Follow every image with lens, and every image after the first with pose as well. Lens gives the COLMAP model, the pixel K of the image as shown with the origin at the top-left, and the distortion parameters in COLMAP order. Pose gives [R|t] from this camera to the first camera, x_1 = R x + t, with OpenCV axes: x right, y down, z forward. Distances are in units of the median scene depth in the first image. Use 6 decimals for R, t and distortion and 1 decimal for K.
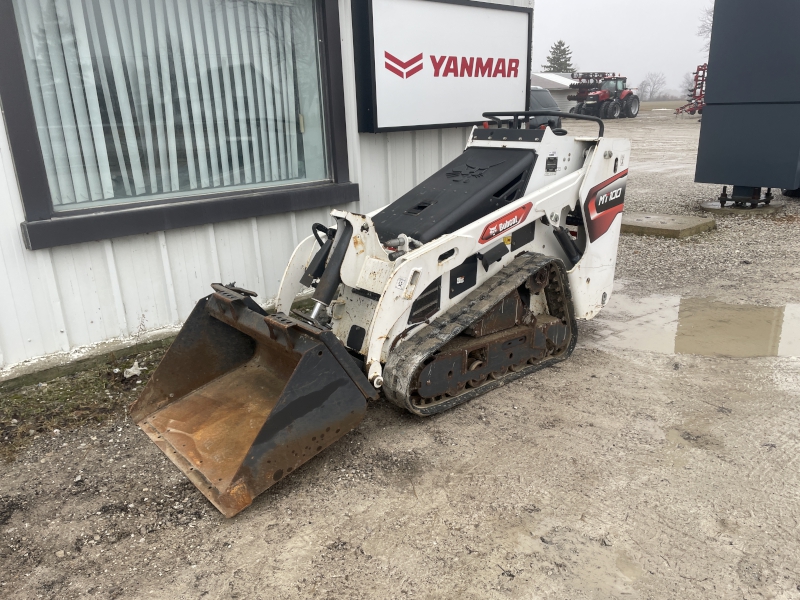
lens RADIAL K [[603.9, 0, 400.0], [0, 603.9, 300.0], [0, 0, 1]] dist [0.082351, -0.099441]
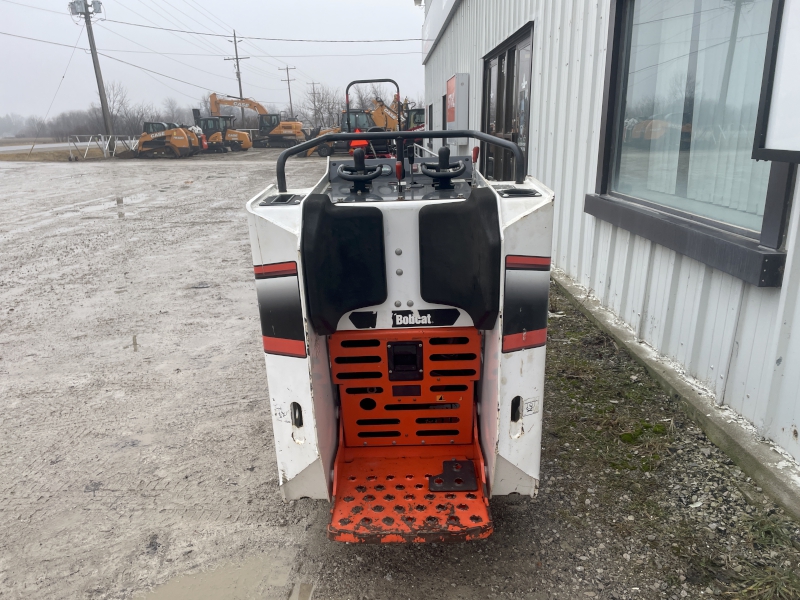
lens RADIAL K [[603.9, 0, 400.0], [0, 603.9, 300.0], [0, 0, 1]] dist [0.082351, -0.099441]
pose [[-0.673584, 0.244770, -0.697404, 0.669877], [-0.183401, 0.858710, 0.478521, -0.465560], [0.715995, 0.450229, -0.533522, 1.425587]]
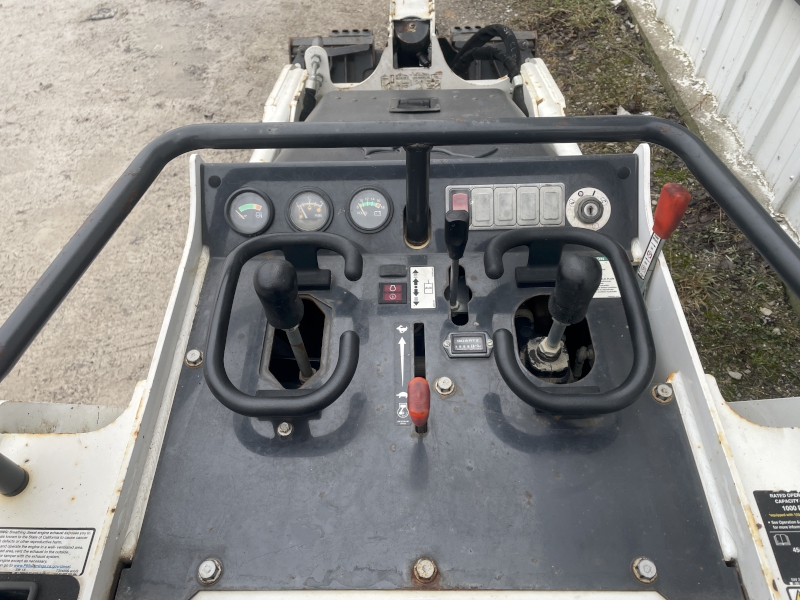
lens RADIAL K [[603.9, 0, 400.0], [0, 603.9, 300.0], [0, 0, 1]] dist [0.082351, -0.099441]
pose [[-0.669743, 0.590194, -0.450683, 0.305844], [-0.186600, 0.453675, 0.871412, -0.444985], [0.718766, 0.667720, -0.193715, 1.082057]]
